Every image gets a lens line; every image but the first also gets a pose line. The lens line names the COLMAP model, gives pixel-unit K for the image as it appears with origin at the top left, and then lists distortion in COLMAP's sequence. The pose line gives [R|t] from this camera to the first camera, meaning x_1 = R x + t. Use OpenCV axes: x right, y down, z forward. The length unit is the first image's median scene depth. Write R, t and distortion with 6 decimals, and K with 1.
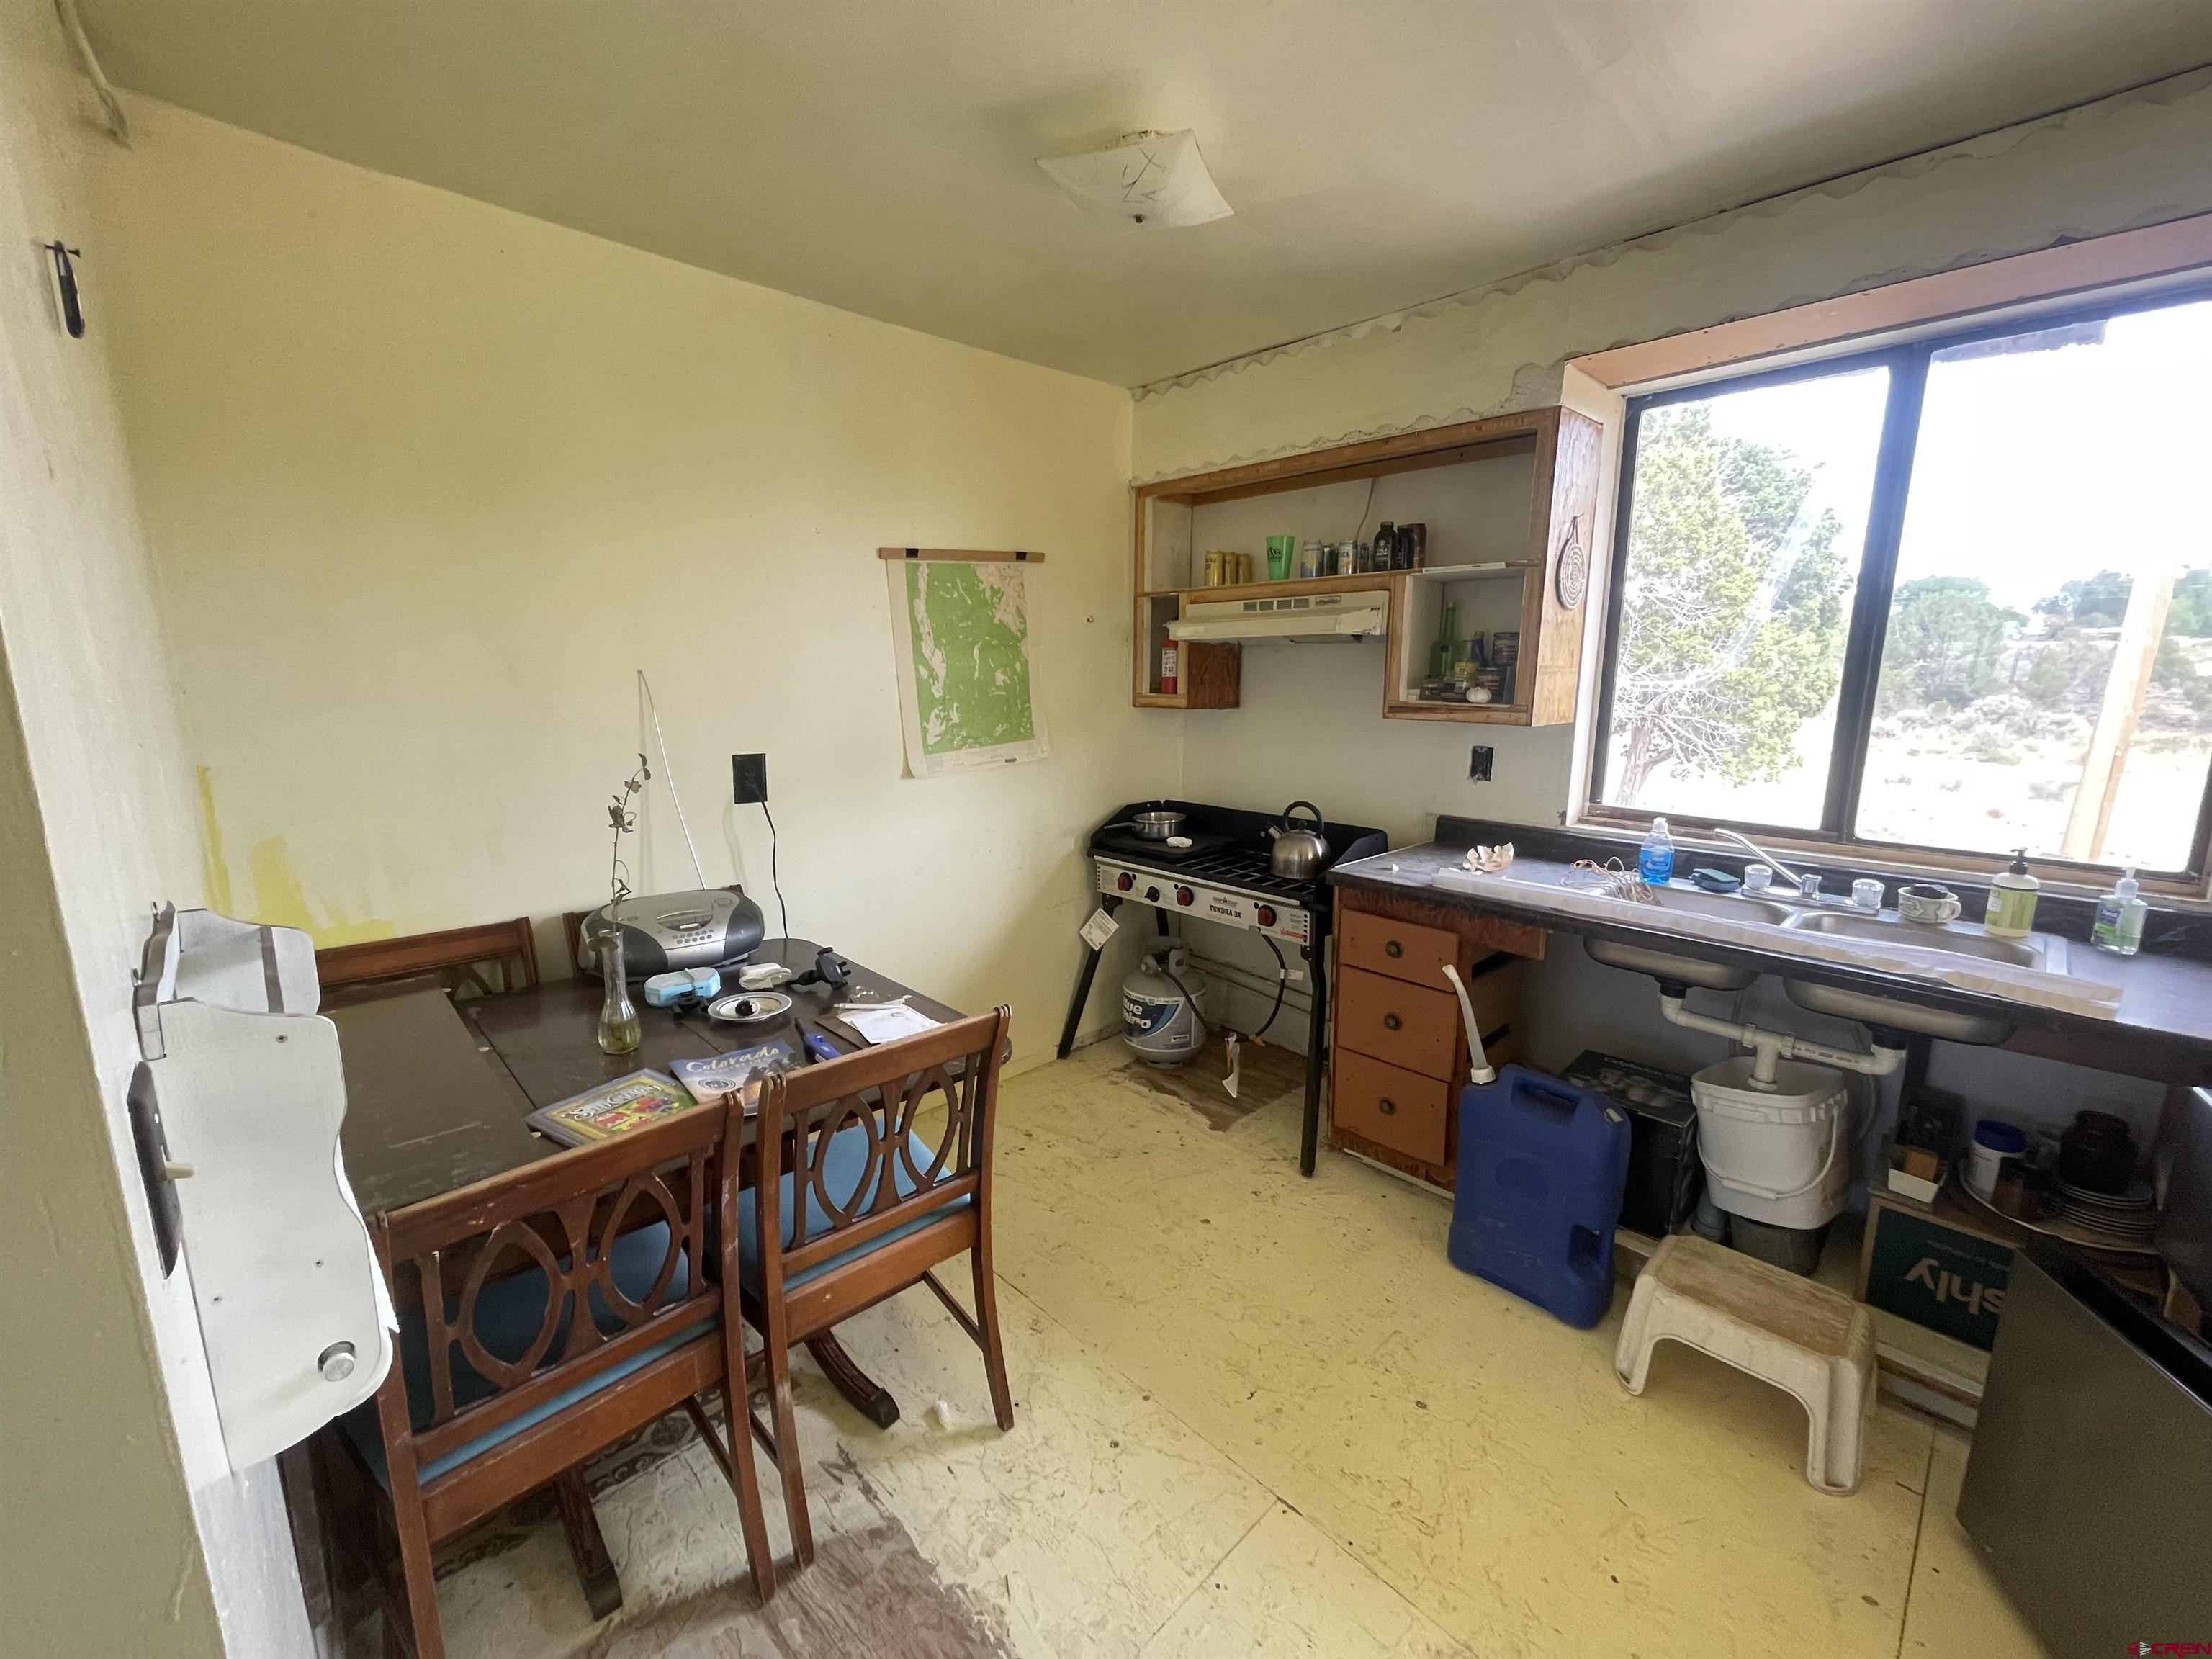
lens RADIAL K [[901.8, 0, 1115.2], [0, 901.8, 835.0], [0, 0, 1]] dist [-0.000642, 0.000301]
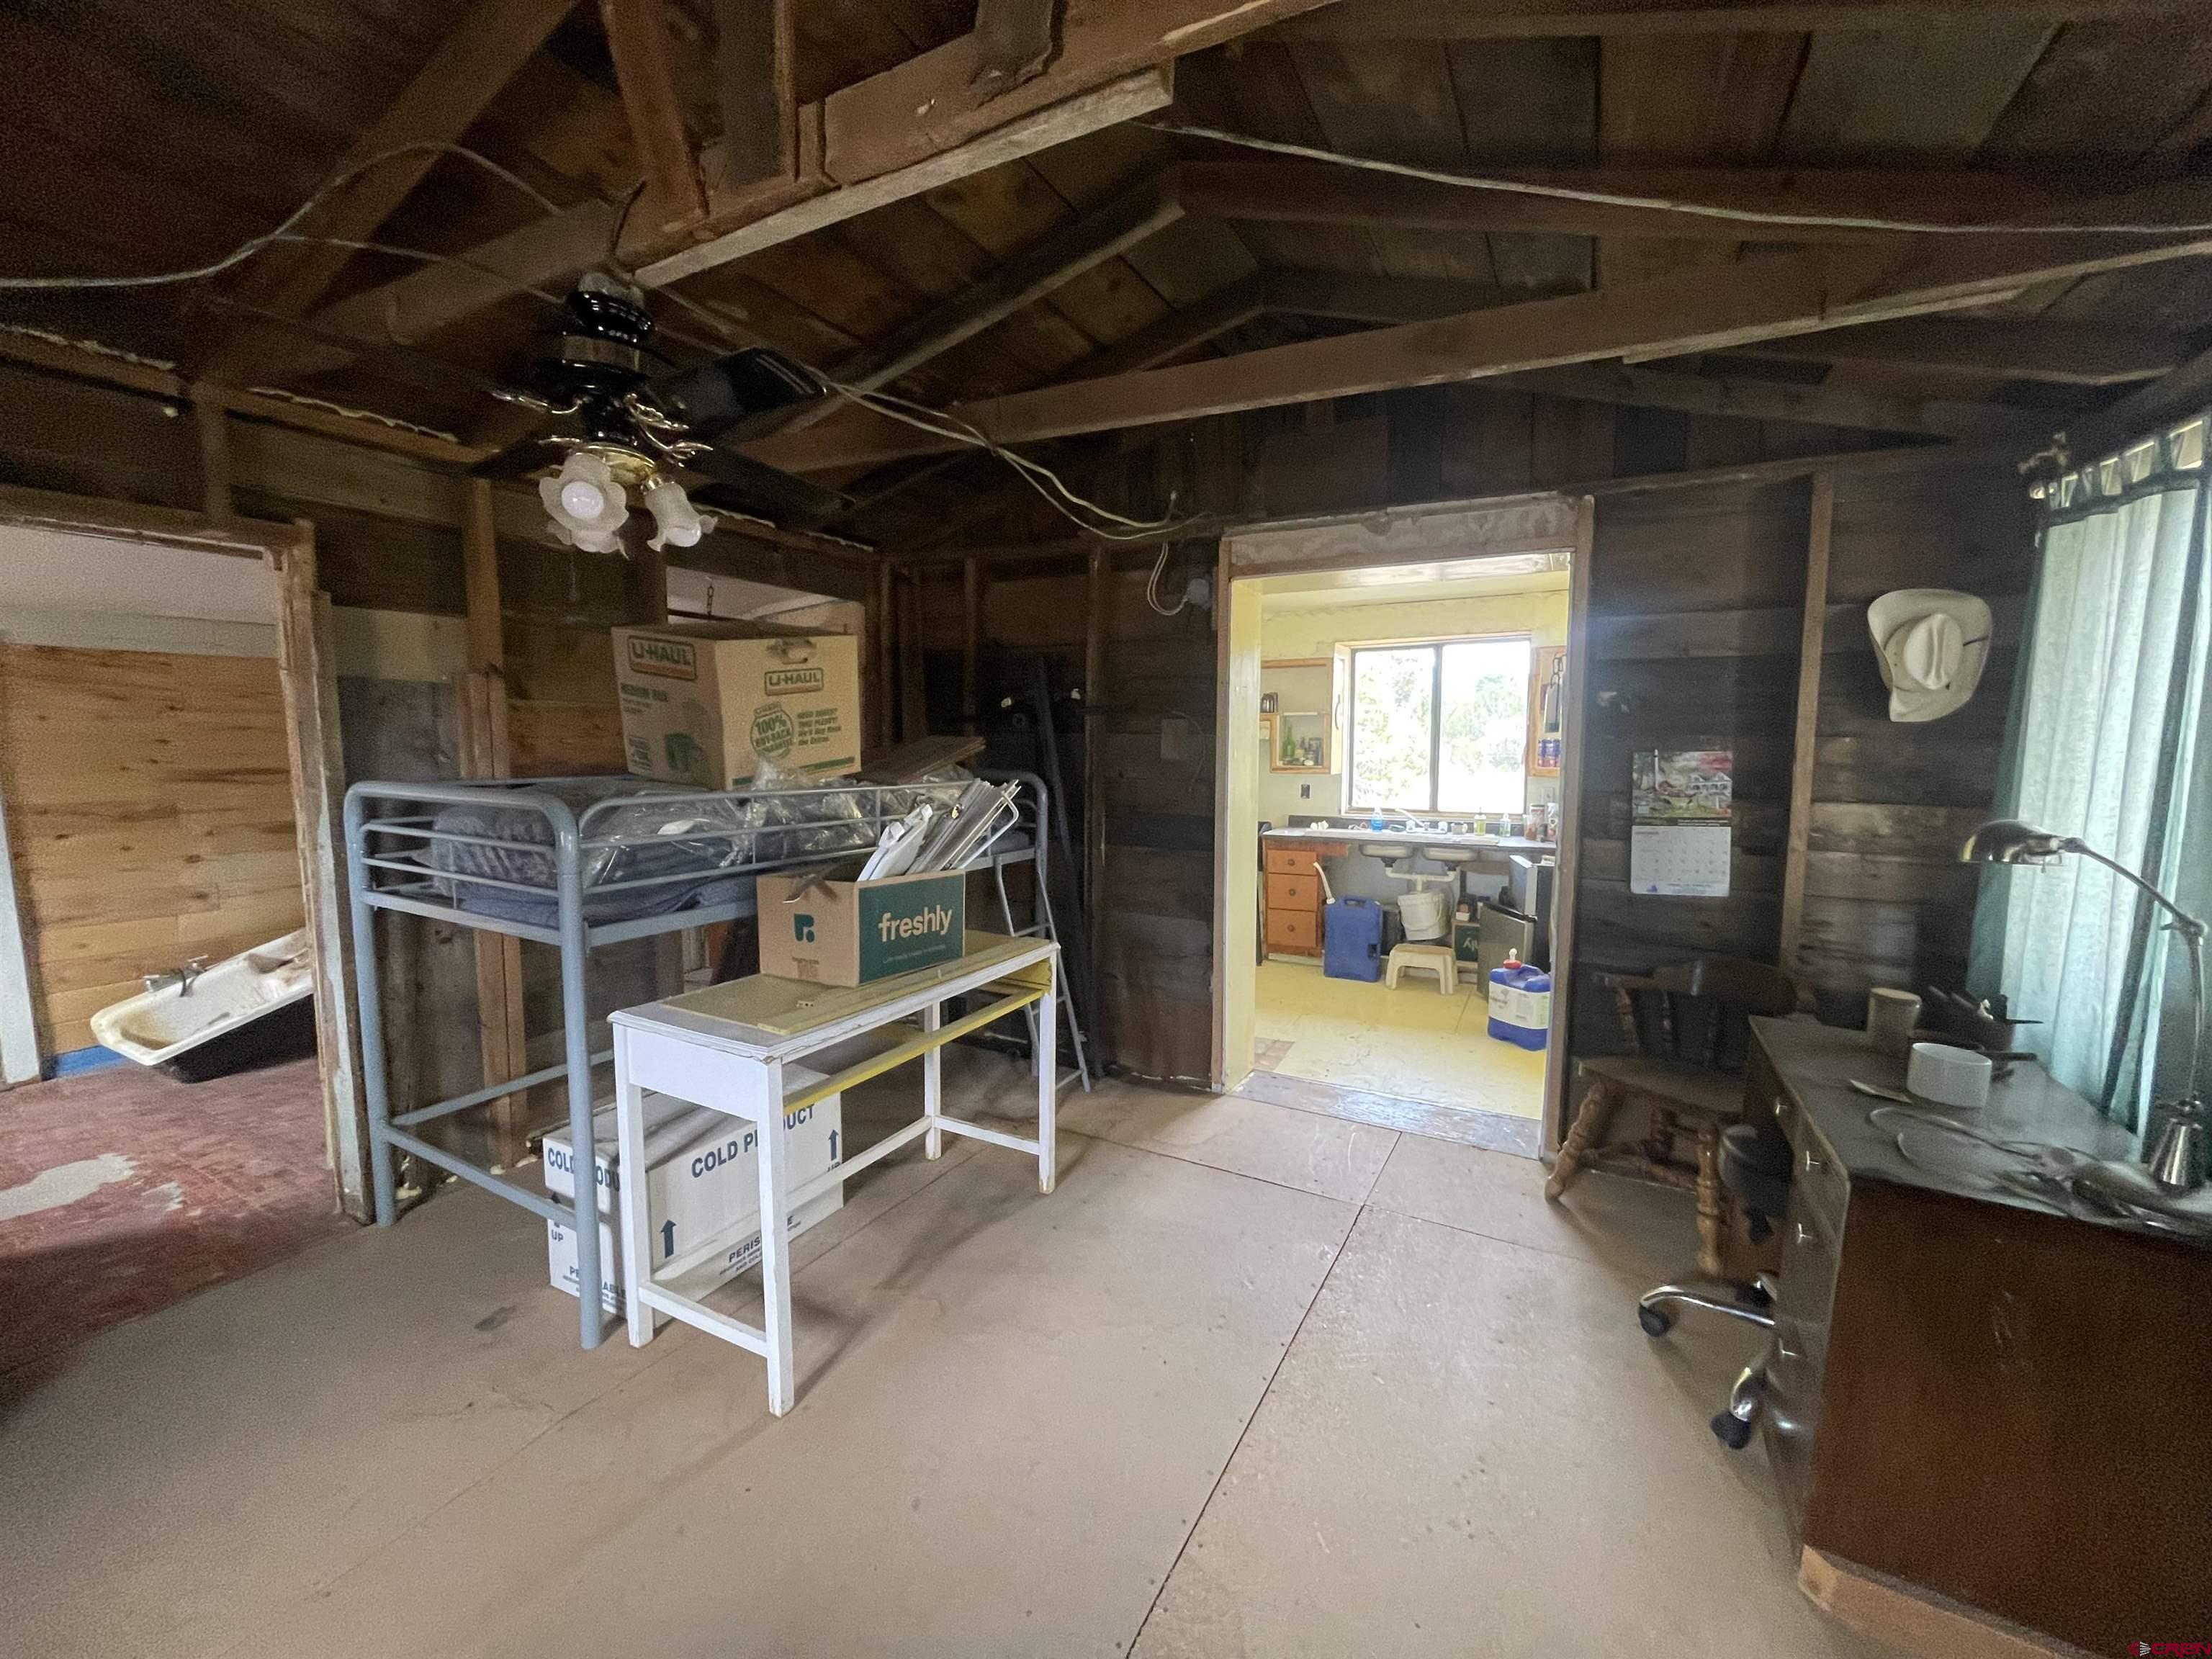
lens RADIAL K [[901.8, 0, 1105.5], [0, 901.8, 823.0], [0, 0, 1]] dist [-0.000642, 0.000301]
pose [[0.950713, -0.031766, 0.308441, -1.068833], [0.061736, 0.994215, -0.087897, 0.229434], [-0.303864, 0.102607, 0.947174, -1.388209]]
